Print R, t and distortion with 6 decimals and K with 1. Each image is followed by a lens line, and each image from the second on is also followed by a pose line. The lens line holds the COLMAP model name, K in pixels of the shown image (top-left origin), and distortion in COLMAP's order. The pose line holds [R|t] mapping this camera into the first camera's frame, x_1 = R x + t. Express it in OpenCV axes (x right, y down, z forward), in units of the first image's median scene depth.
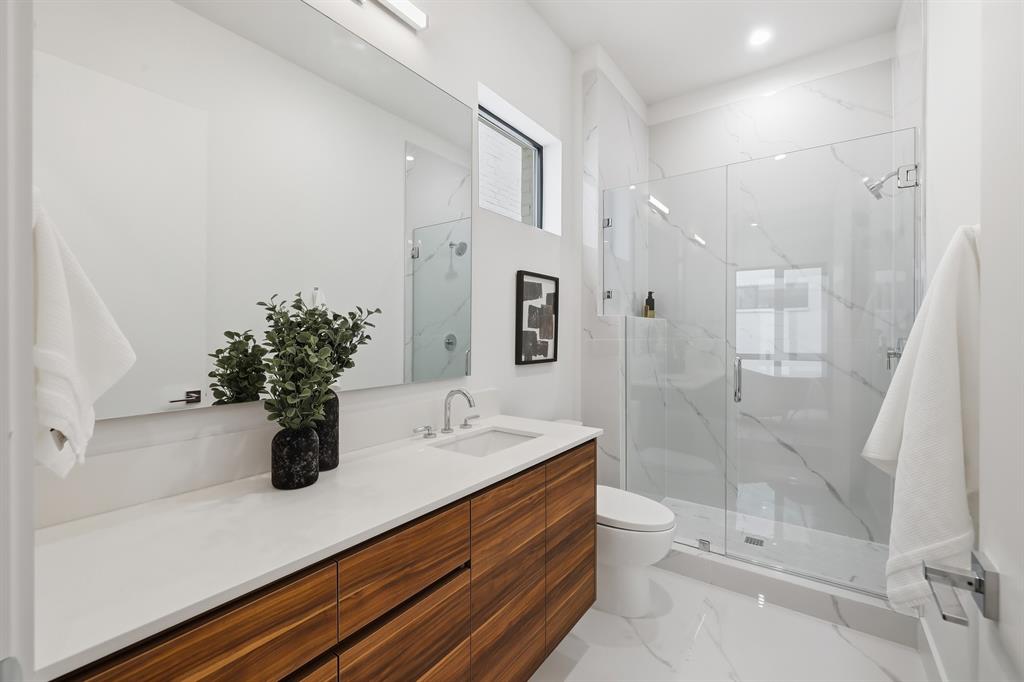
lens RADIAL K [[453.2, 0, 515.9], [0, 453.2, 335.6], [0, 0, 1]] dist [0.004567, -0.001907]
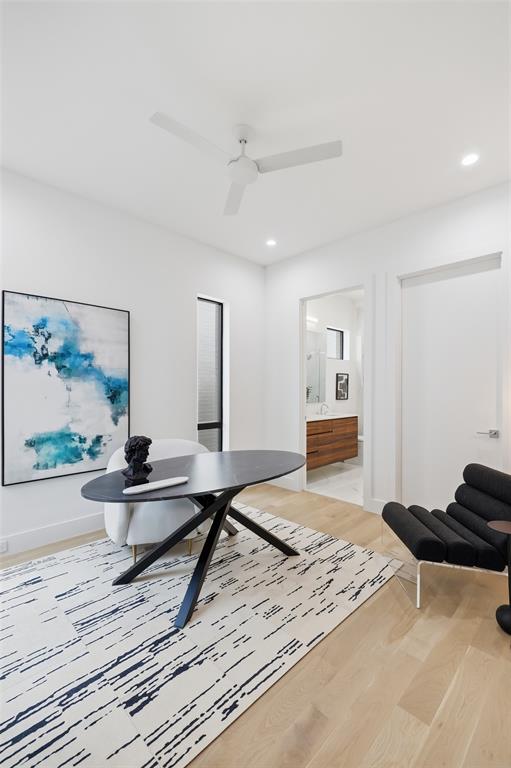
lens RADIAL K [[339.9, 0, 268.9], [0, 339.9, 385.6], [0, 0, 1]] dist [0.004567, -0.001907]
pose [[0.990225, -0.001804, -0.139469, -0.146081], [-0.000450, 0.999870, -0.016134, -0.003100], [0.139480, 0.016039, 0.990095, -1.670206]]
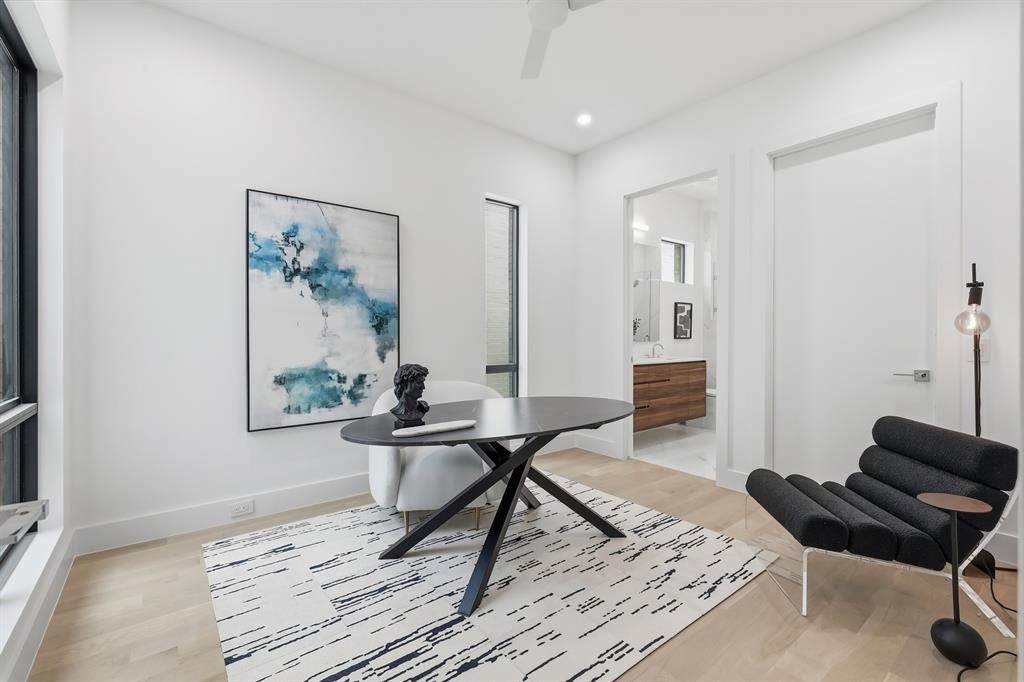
lens RADIAL K [[453.2, 0, 522.0], [0, 453.2, 335.7], [0, 0, 1]] dist [0.004567, -0.001907]
pose [[0.965783, 0.000121, -0.259351, -0.162438], [-0.002172, 0.999969, -0.007621, 0.066940], [0.259342, 0.007924, 0.965753, -1.647933]]
